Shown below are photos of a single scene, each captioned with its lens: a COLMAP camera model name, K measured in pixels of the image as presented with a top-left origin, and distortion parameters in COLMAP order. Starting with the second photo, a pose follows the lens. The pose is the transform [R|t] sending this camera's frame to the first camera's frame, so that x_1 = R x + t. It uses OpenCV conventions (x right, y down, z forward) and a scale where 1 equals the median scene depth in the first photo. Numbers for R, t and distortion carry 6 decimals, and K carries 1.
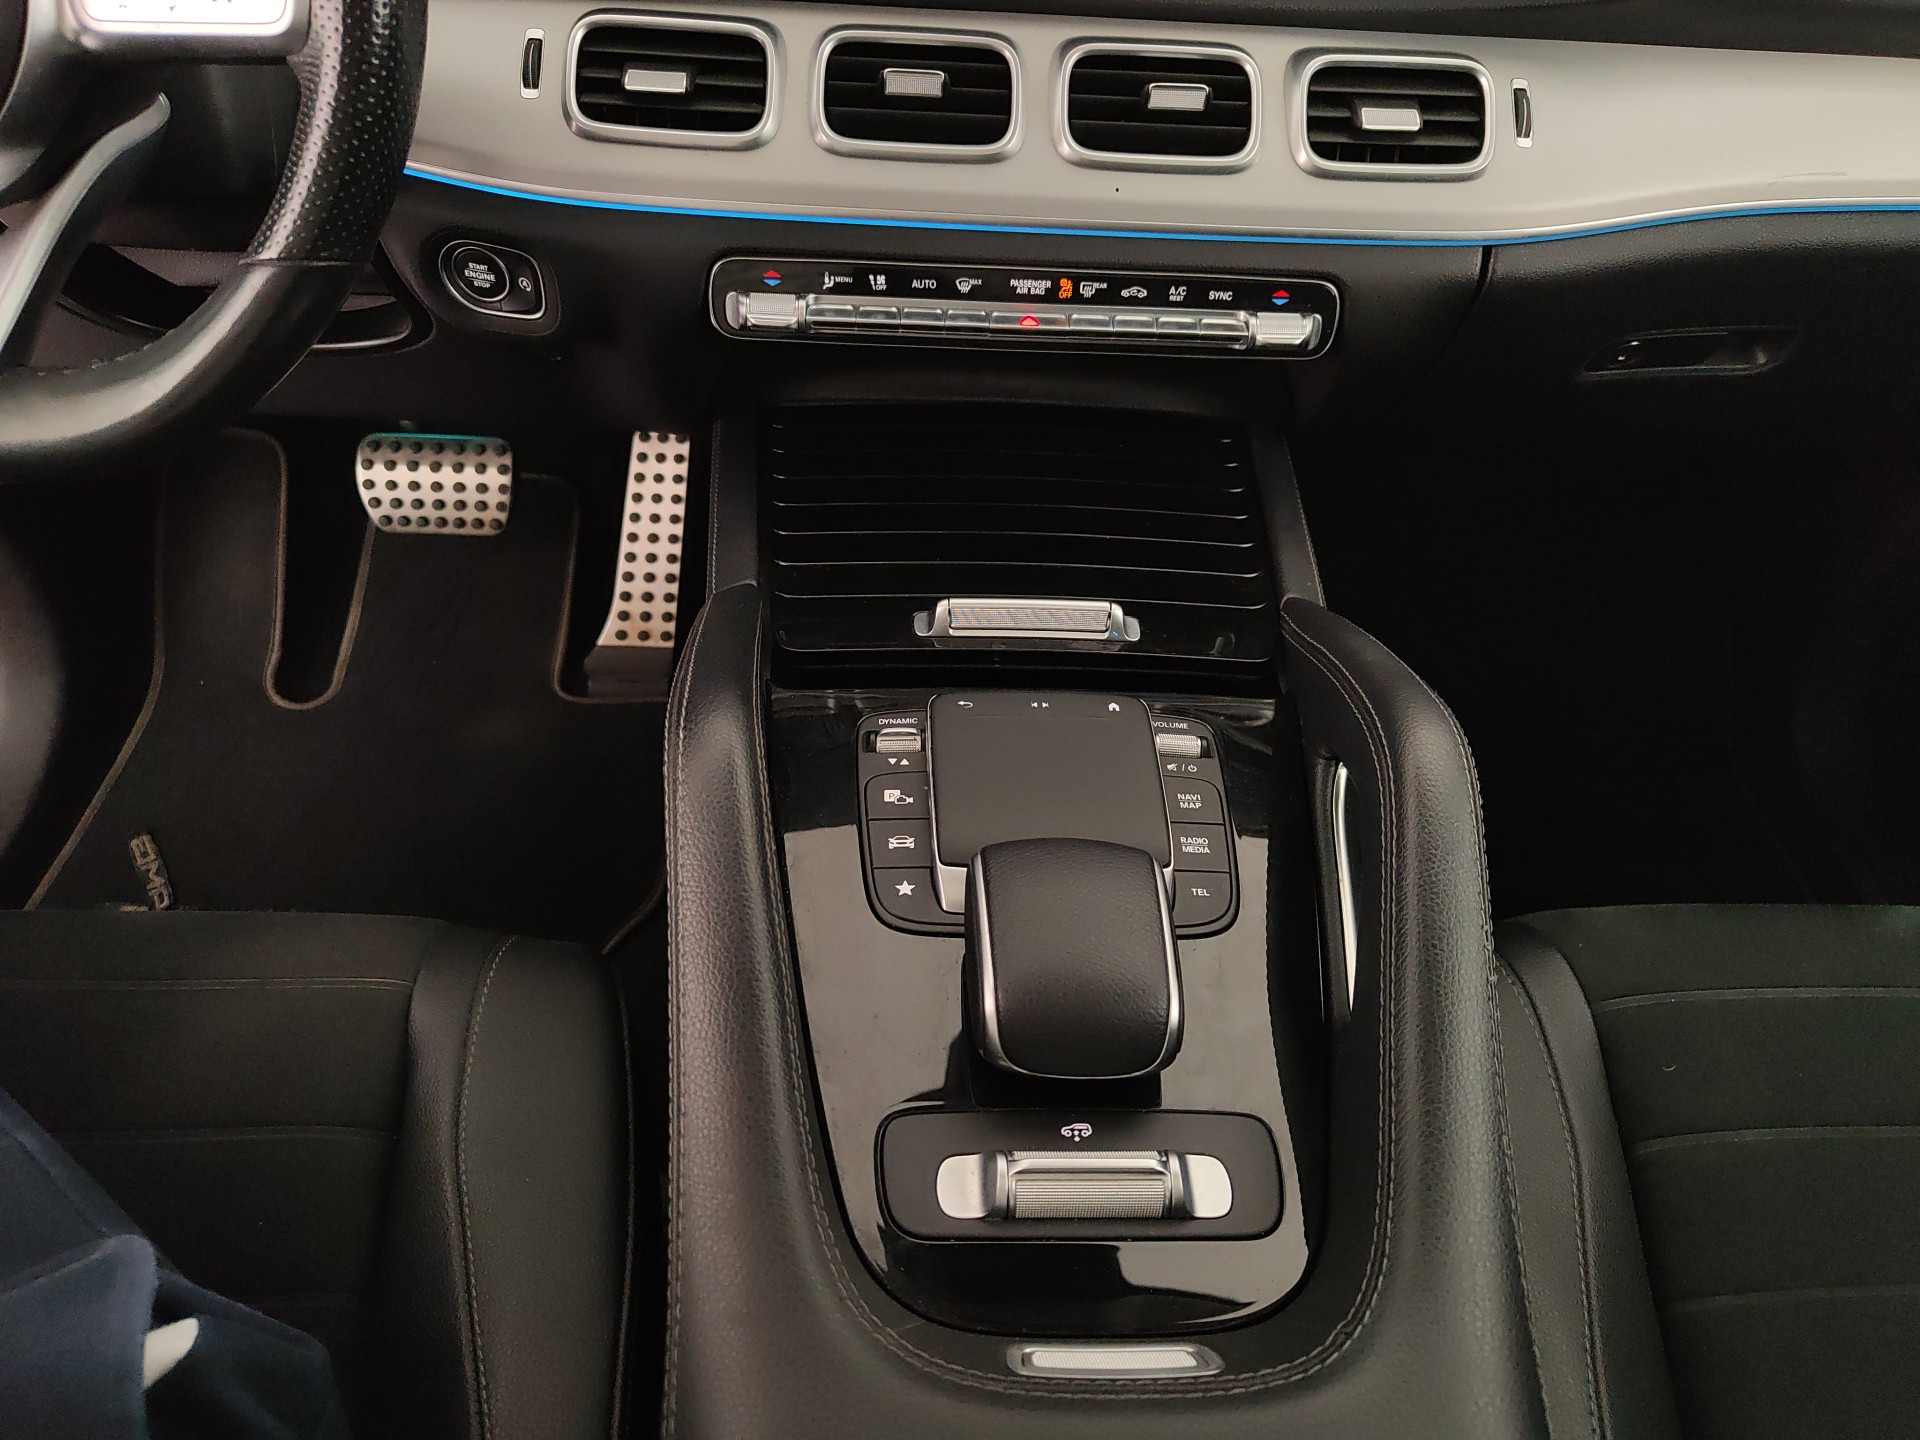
lens RADIAL K [[1392.4, 0, 962.6], [0, 1392.4, 729.9], [0, 0, 1]] dist [-0.006301, 0.005266]
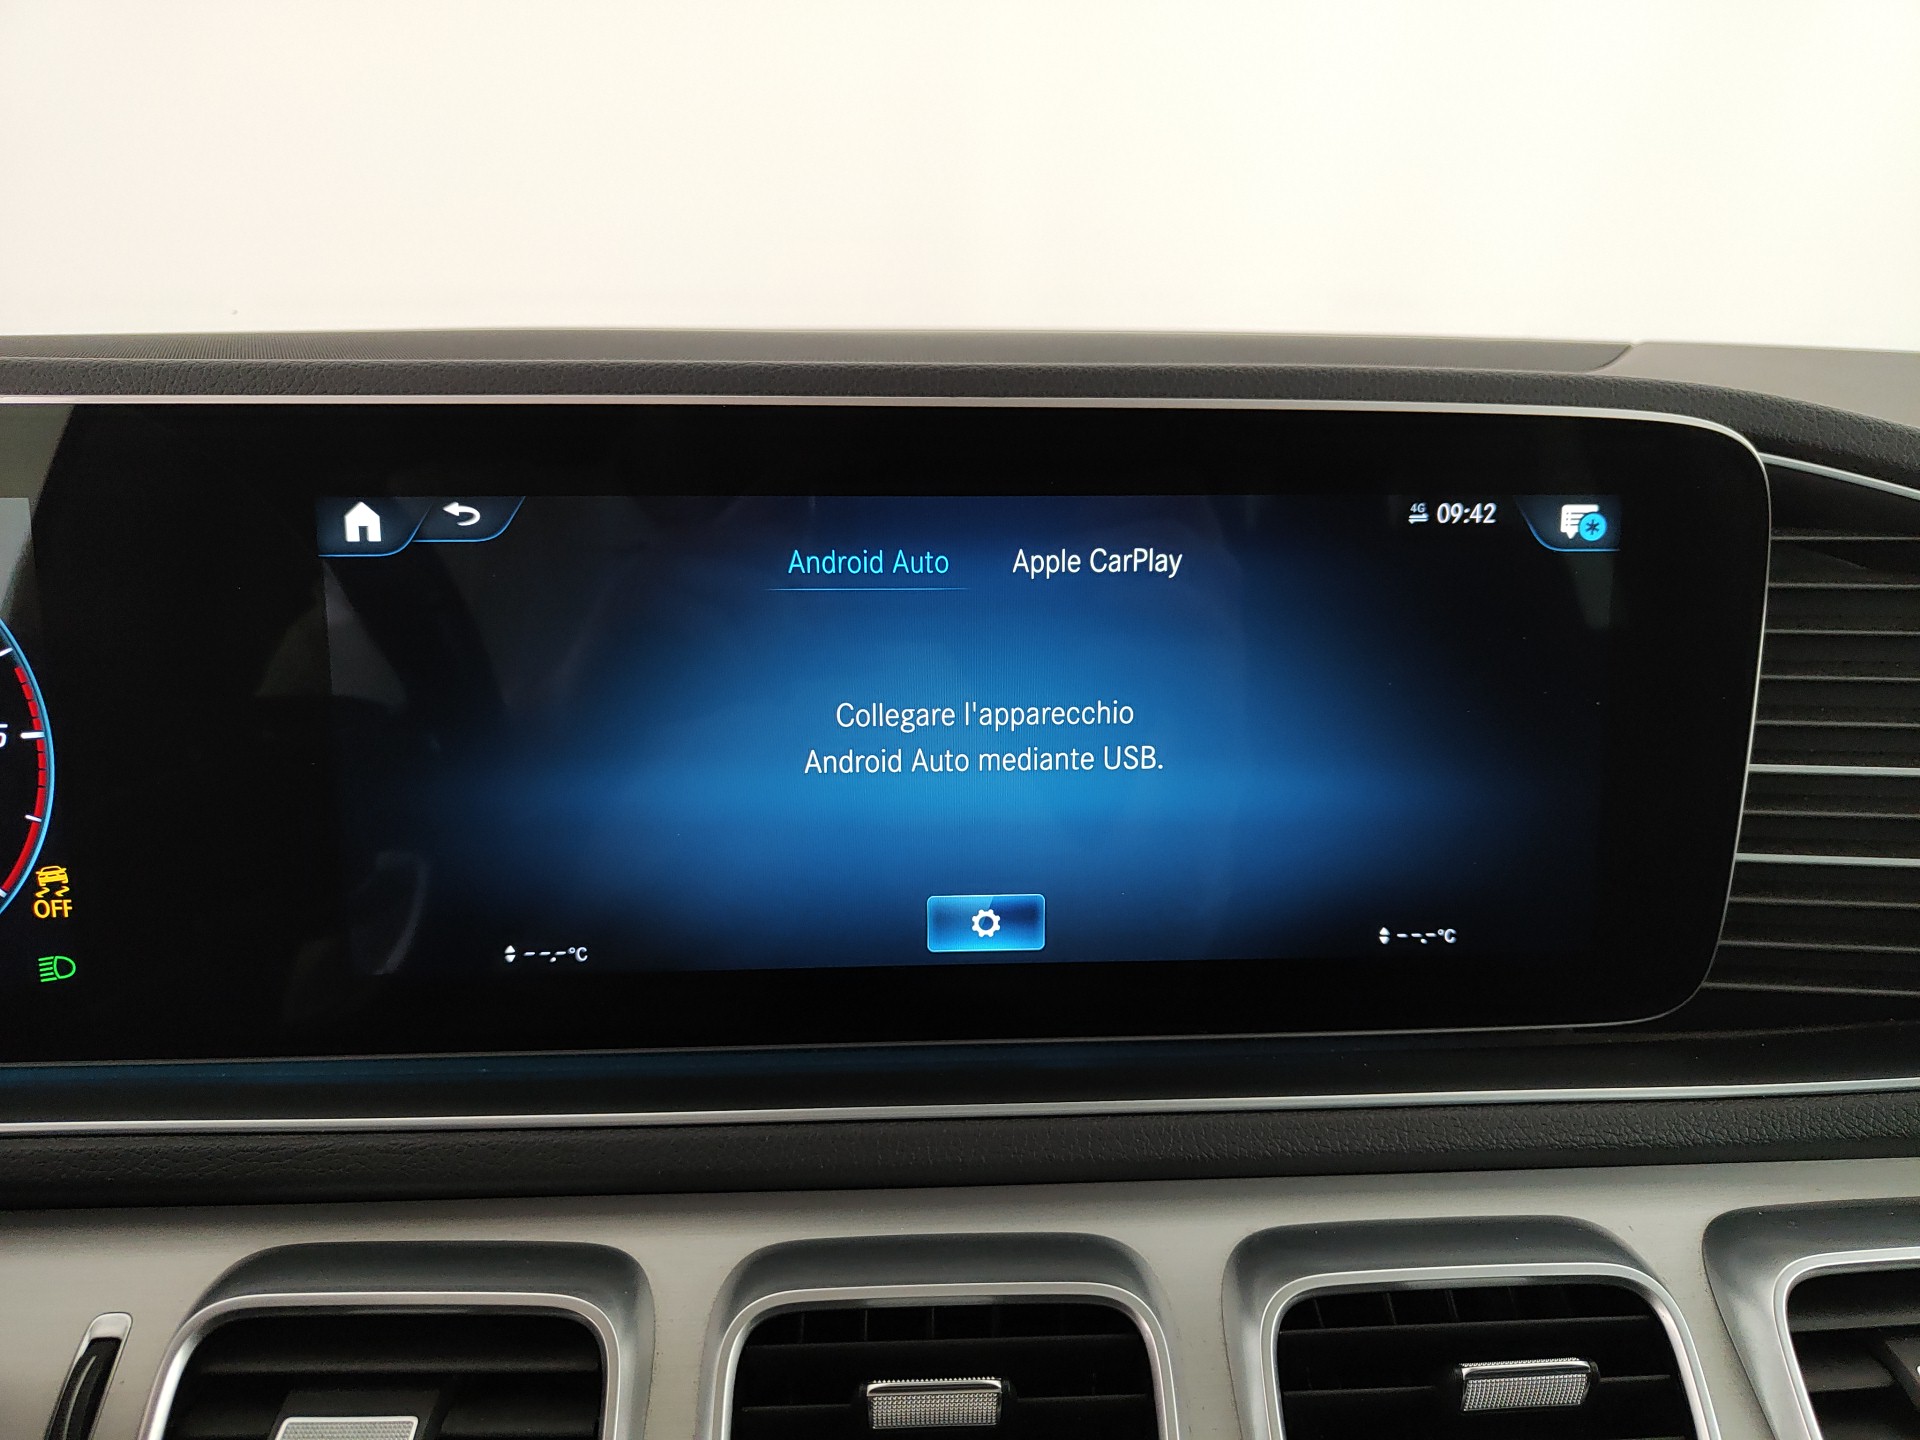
lens RADIAL K [[1411.4, 0, 960.0], [0, 1411.4, 720.0], [0, 0, 1]] dist [-0.007412, -0.012413]
pose [[0.998206, -0.056704, 0.019235, -0.022533], [0.058601, 0.859162, -0.508337, -0.405275], [0.012299, 0.508552, 0.860944, 0.483341]]
